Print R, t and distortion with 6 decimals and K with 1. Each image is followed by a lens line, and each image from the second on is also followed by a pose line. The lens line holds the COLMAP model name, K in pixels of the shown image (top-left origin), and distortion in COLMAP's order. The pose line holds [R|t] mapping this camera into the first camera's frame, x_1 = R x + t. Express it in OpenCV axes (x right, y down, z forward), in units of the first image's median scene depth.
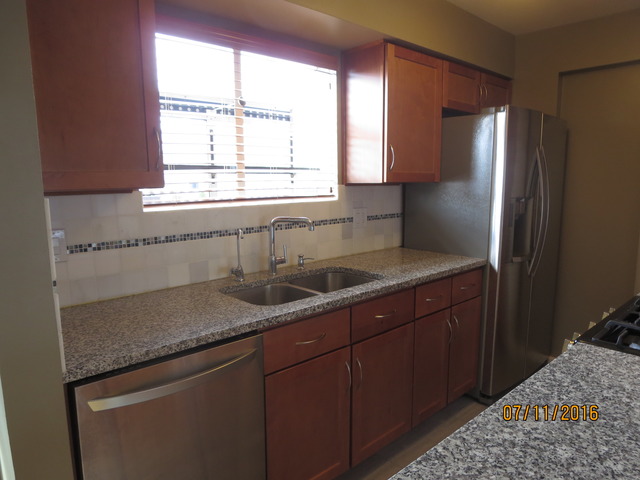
lens RADIAL K [[447.7, 0, 326.3], [0, 447.7, 237.2], [0, 0, 1]] dist [-0.040199, 0.012431]
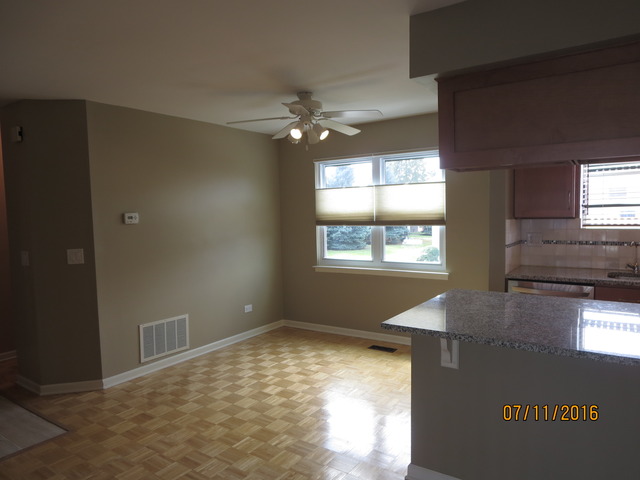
lens RADIAL K [[447.7, 0, 319.3], [0, 447.7, 238.0], [0, 0, 1]] dist [-0.040199, 0.012431]
pose [[0.206571, 0.062378, -0.976441, 1.412769], [-0.109577, 0.993162, 0.040265, 0.040333], [0.972276, 0.098678, 0.211994, -0.638052]]
